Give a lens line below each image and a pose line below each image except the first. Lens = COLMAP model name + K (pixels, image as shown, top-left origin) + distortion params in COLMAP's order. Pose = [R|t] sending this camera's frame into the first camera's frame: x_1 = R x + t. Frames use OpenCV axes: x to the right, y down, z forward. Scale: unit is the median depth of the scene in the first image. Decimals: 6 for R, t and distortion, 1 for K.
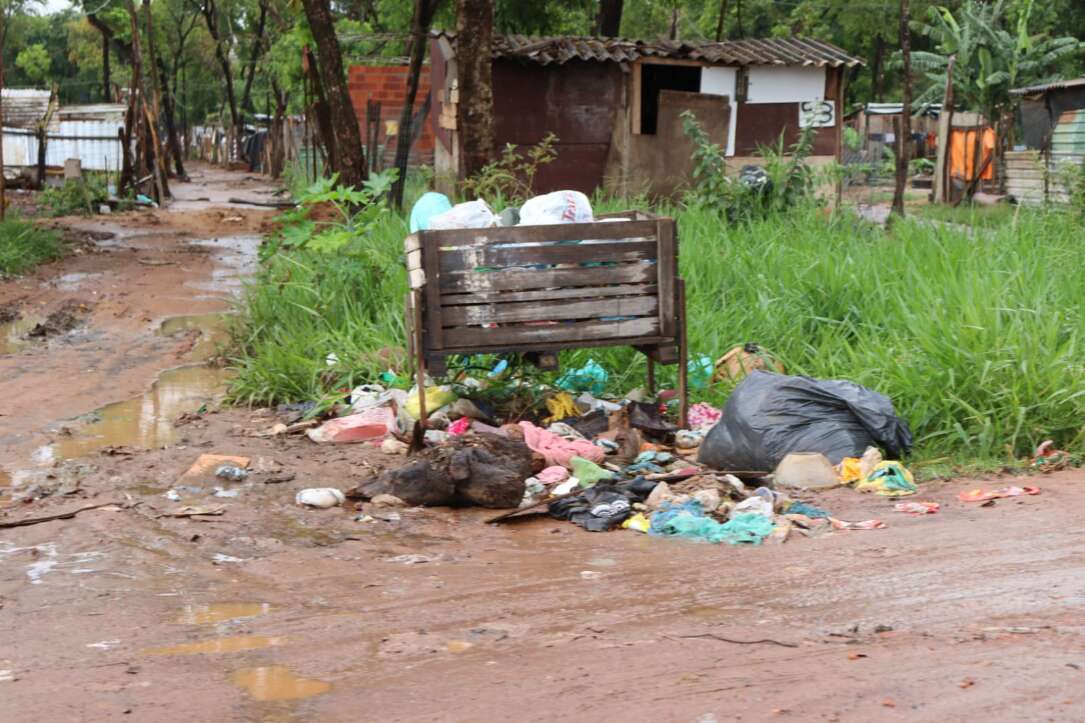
lens RADIAL K [[1508.3, 0, 542.7], [0, 1508.3, 360.7], [0, 0, 1]] dist [-0.001225, 0.000000]
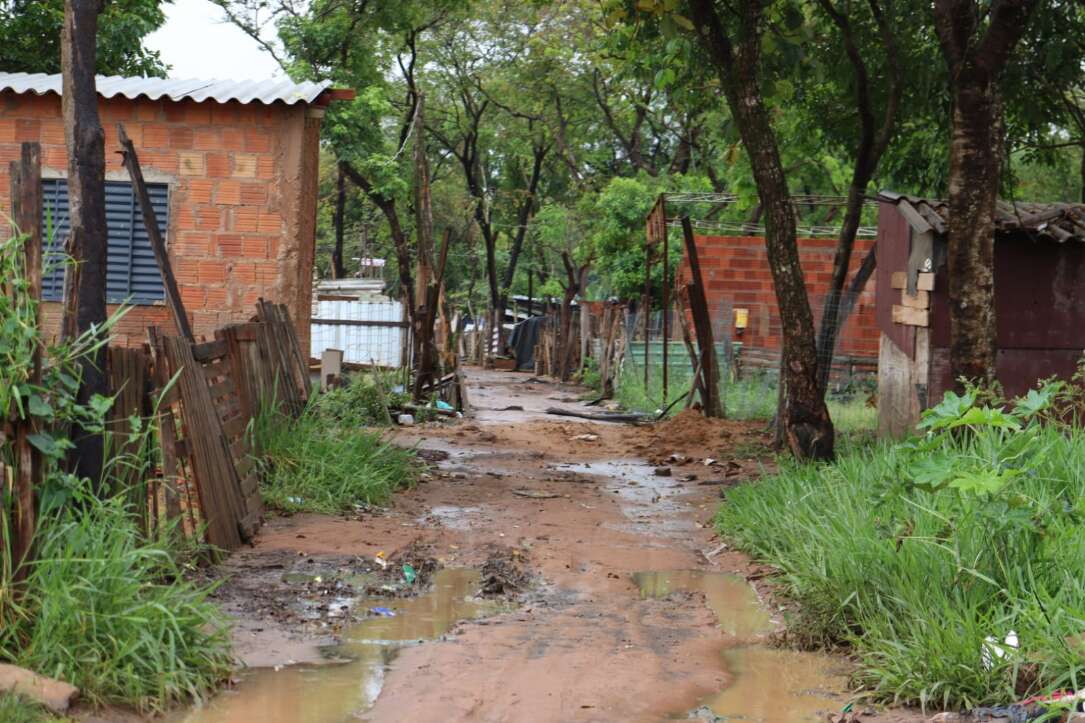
lens RADIAL K [[2061.2, 0, 542.4], [0, 2061.2, 362.2], [0, 0, 1]] dist [0.006515, 0.000000]
pose [[0.994568, 0.025369, -0.100951, -0.116792], [-0.038217, 0.991108, -0.127451, -0.000379], [0.096821, 0.130617, 0.986694, -0.006297]]
